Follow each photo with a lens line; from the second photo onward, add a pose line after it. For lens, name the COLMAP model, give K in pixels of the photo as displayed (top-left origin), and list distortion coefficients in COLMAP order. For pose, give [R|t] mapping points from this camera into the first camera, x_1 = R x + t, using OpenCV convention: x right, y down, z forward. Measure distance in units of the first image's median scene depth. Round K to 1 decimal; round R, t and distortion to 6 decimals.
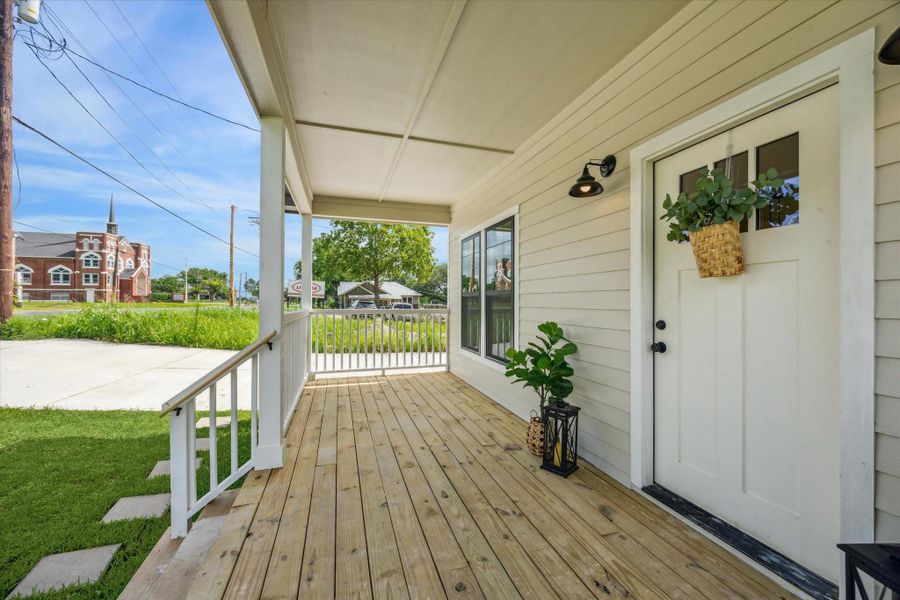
lens RADIAL K [[348.9, 0, 459.2], [0, 348.9, 304.8], [0, 0, 1]] dist [0.000205, 0.000155]
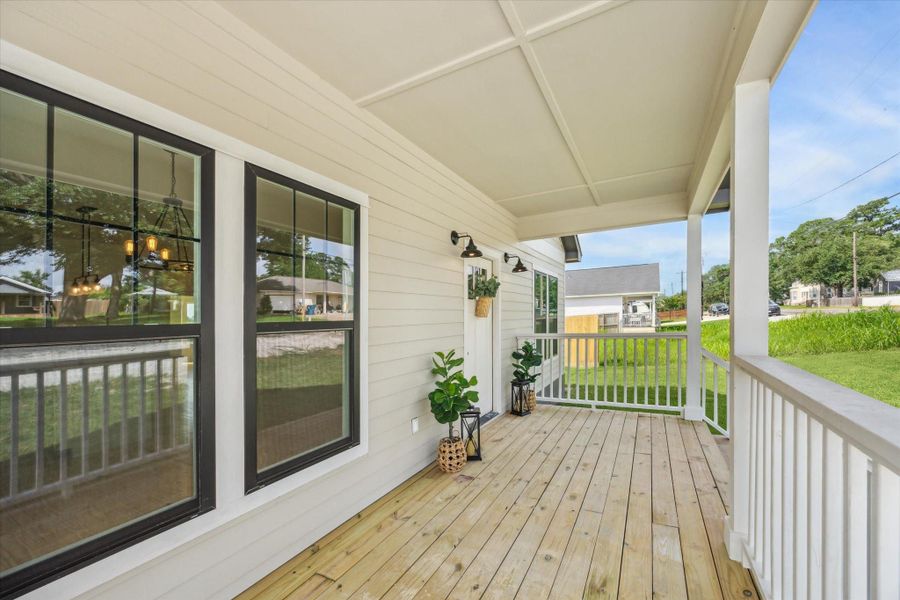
lens RADIAL K [[372.7, 0, 451.1], [0, 372.7, 316.0], [0, 0, 1]] dist [0.000648, 0.000200]
pose [[-0.679788, 0.018924, 0.733164, -0.767000], [0.033956, 0.999407, 0.005688, -0.081259], [-0.732622, 0.028762, -0.680028, 2.167169]]
